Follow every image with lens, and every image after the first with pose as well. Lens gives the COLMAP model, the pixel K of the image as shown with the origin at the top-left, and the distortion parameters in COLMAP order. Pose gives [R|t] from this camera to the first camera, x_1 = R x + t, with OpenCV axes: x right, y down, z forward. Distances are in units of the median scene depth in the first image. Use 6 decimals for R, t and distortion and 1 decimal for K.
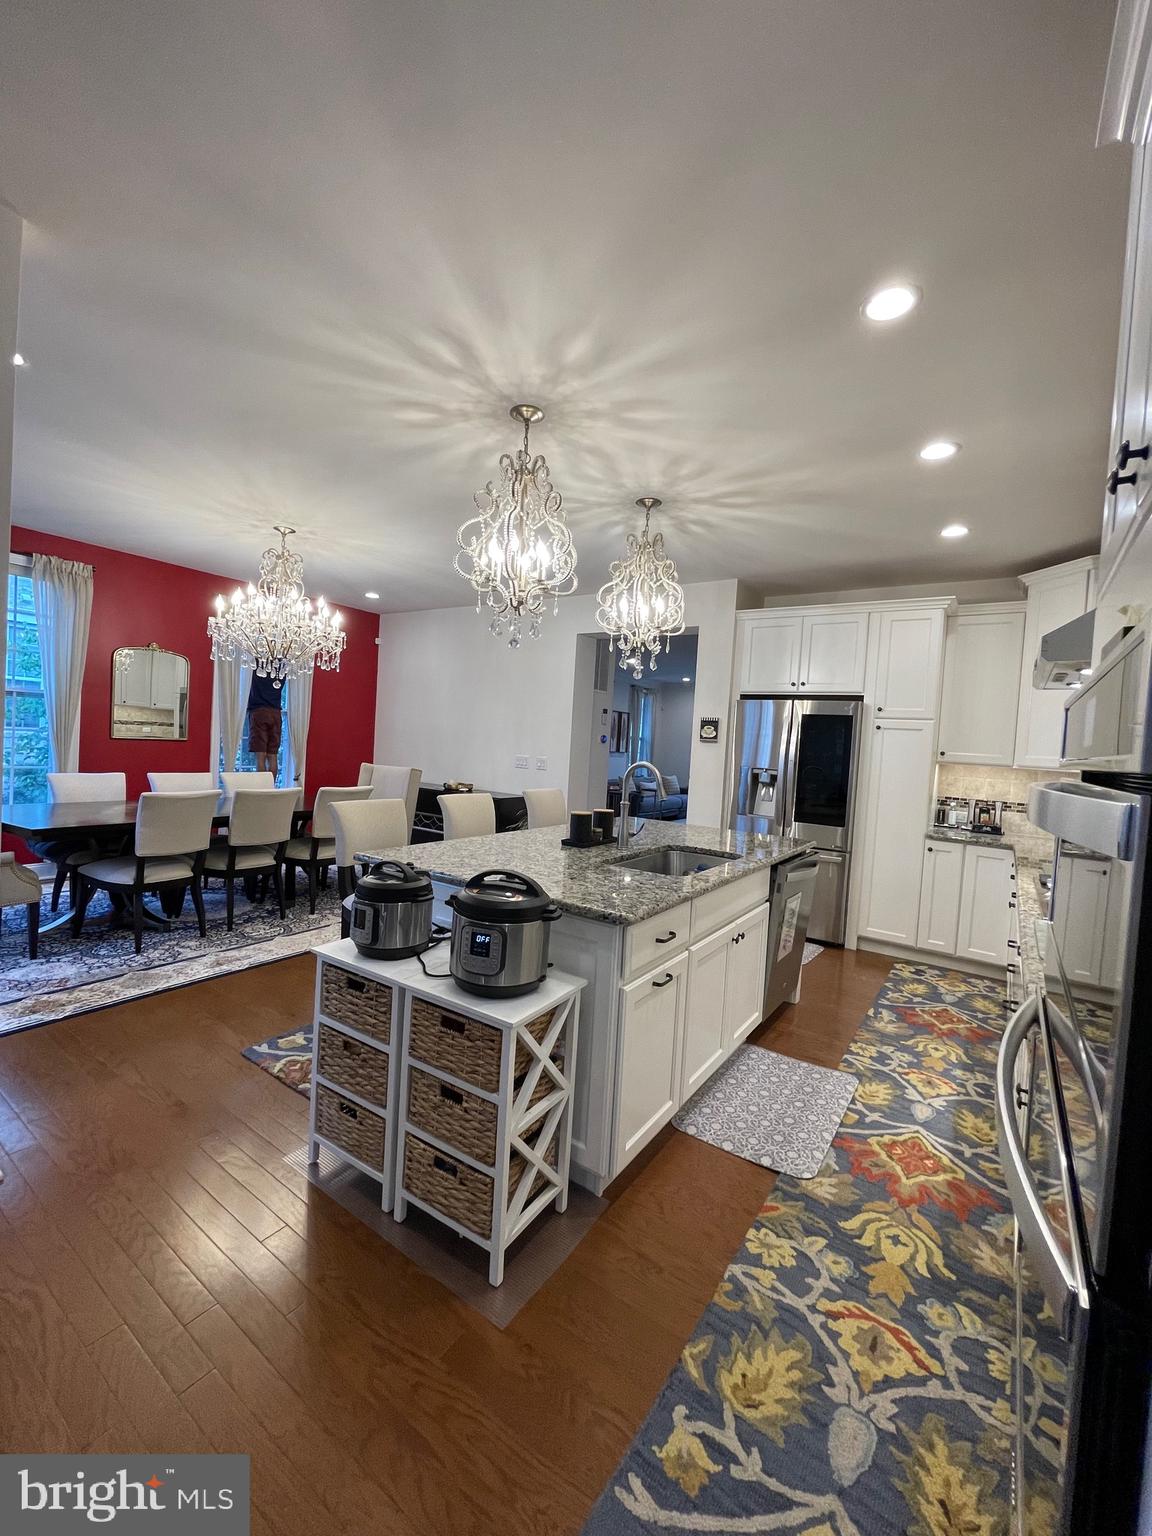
lens RADIAL K [[626.3, 0, 574.7], [0, 626.3, 763.8], [0, 0, 1]] dist [-0.005649, 0.000124]
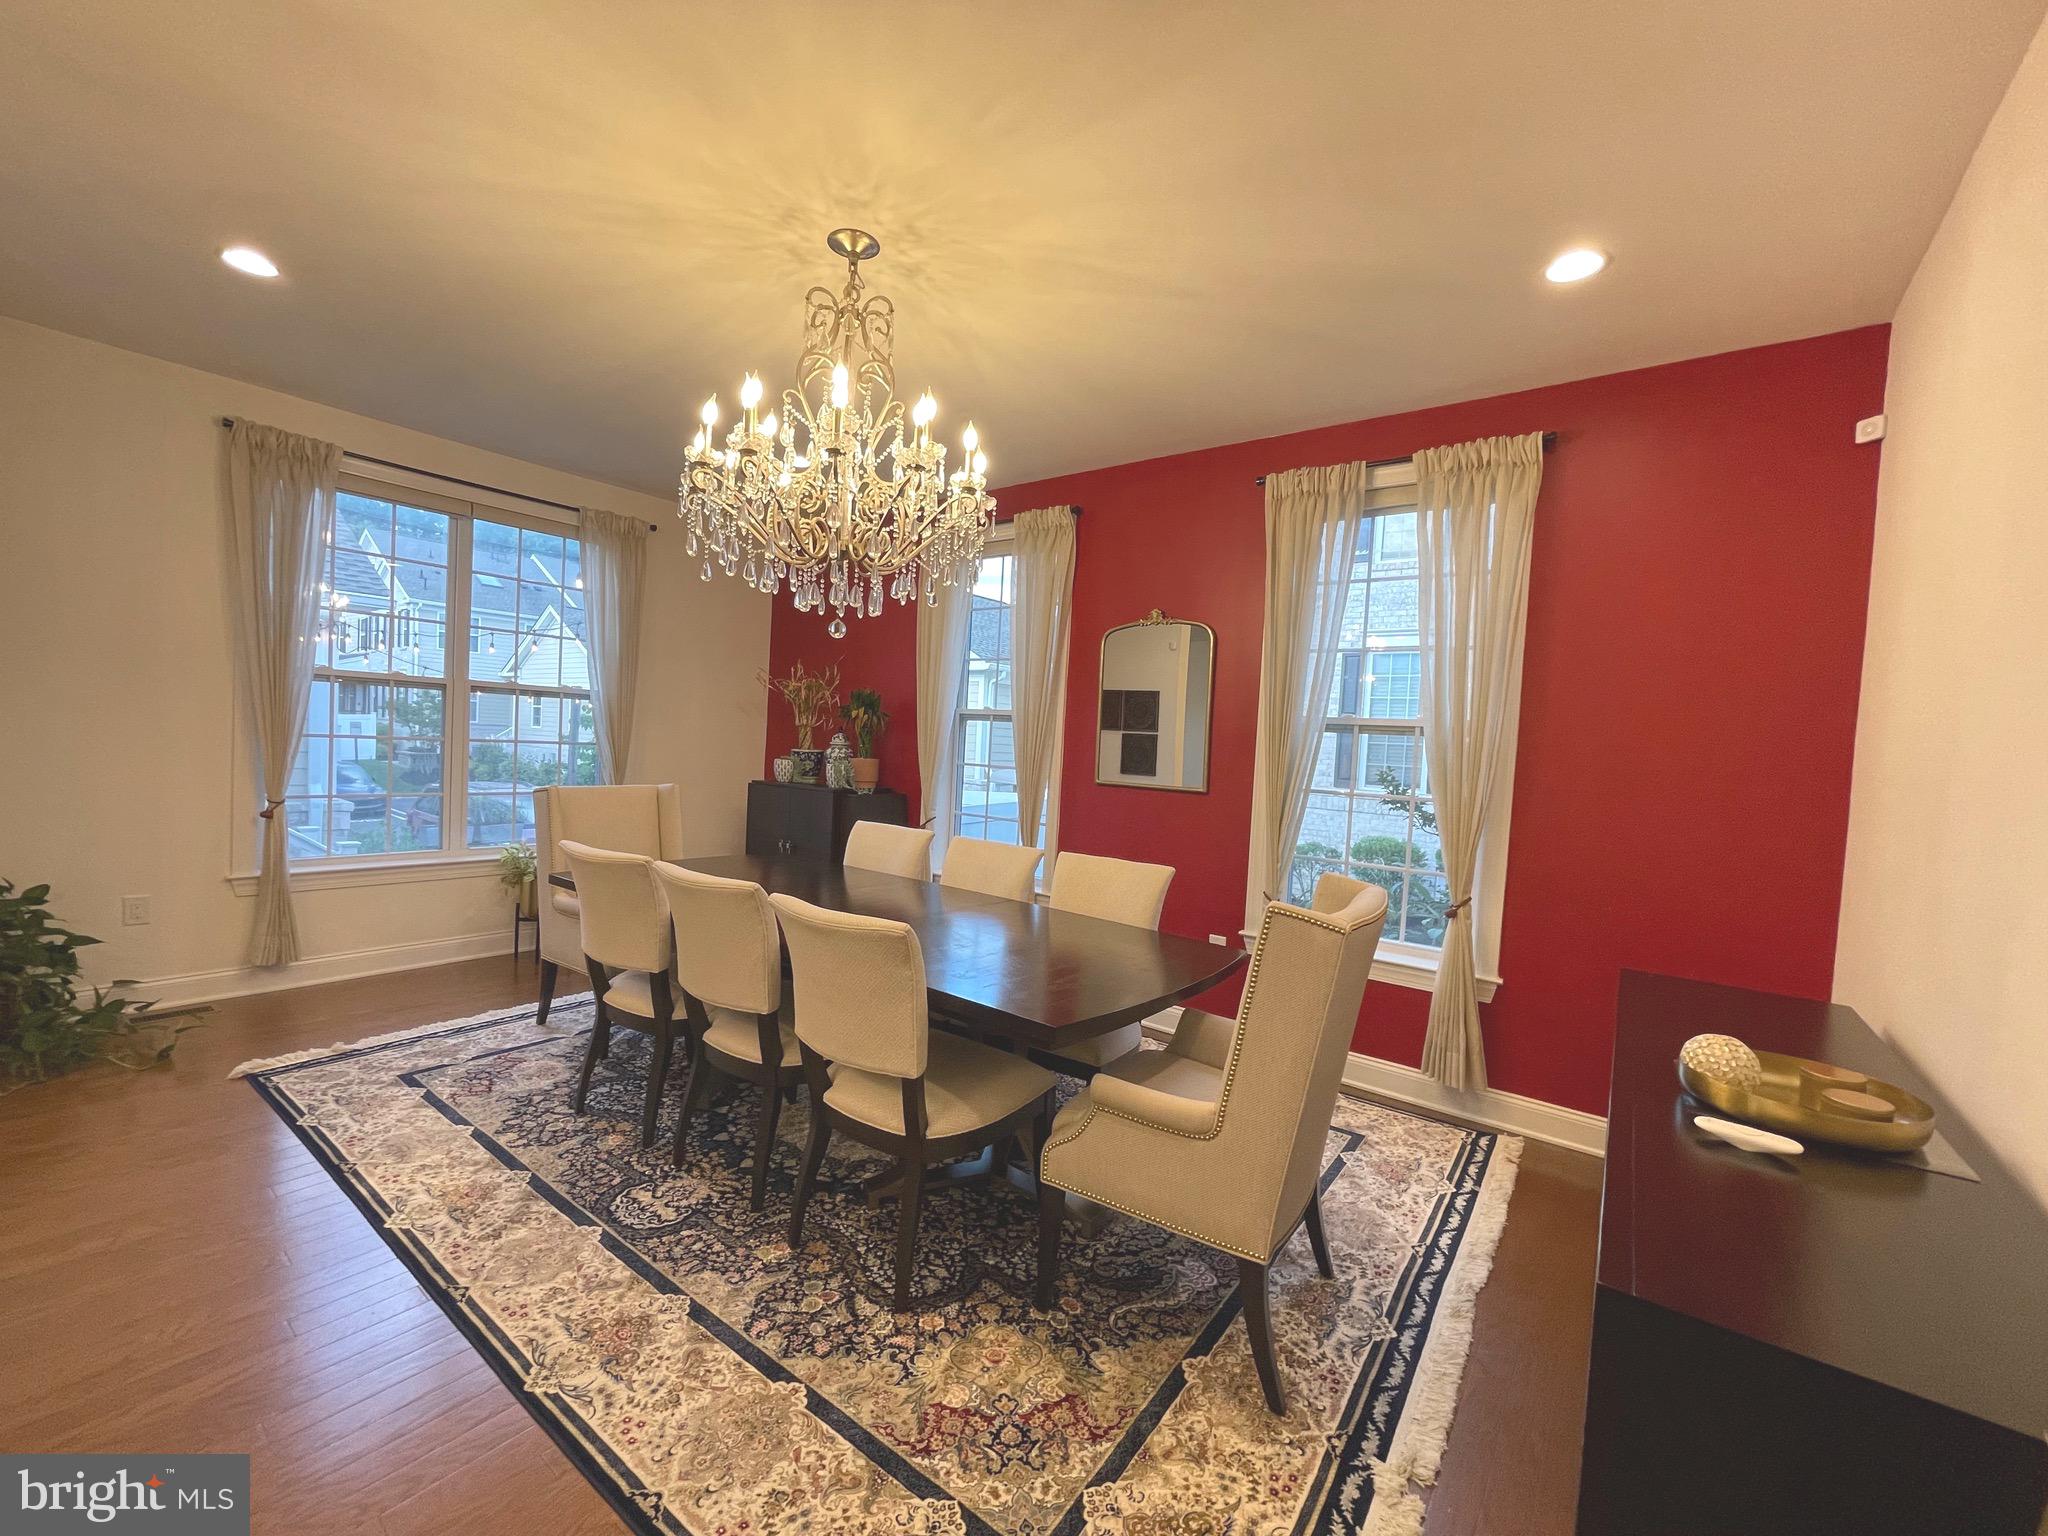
lens RADIAL K [[835.1, 0, 1023.7], [0, 835.1, 773.5], [0, 0, 1]] dist [-0.005649, 0.000124]
pose [[-0.060204, -0.033968, -0.997608, 0.065789], [-0.095974, 0.994988, -0.028087, -0.031720], [0.993562, 0.094053, -0.063162, 1.362586]]
